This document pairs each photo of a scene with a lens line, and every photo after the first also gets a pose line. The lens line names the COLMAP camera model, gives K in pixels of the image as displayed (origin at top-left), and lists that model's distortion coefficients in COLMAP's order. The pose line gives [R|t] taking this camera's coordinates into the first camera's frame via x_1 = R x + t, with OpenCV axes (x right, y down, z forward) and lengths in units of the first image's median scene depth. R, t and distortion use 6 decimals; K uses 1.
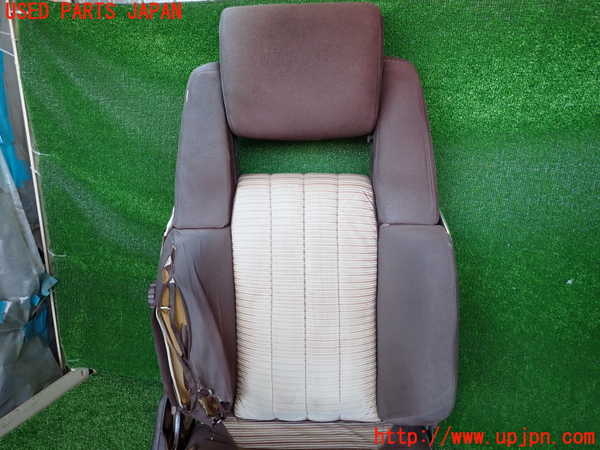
lens RADIAL K [[437.0, 0, 300.0], [0, 437.0, 225.0], [0, 0, 1]] dist [-0.001259, 0.002769]
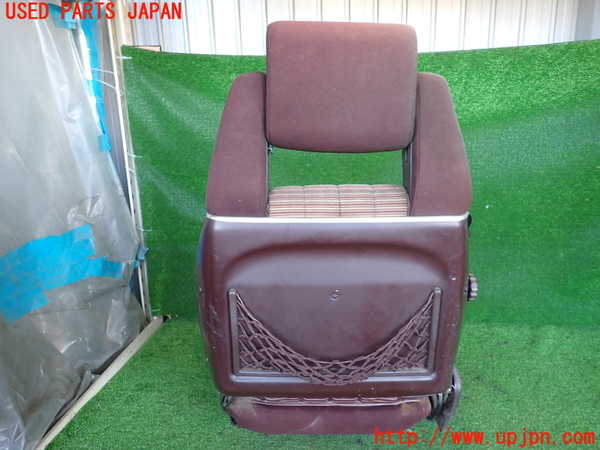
lens RADIAL K [[435.7, 0, 302.4], [0, 435.7, 222.5], [0, 0, 1]] dist [-0.000732, -0.001151]
pose [[0.977613, -0.090295, 0.190054, -0.370170], [0.090749, 0.995854, 0.006334, 0.090917], [-0.189837, 0.011055, 0.981753, -0.481795]]
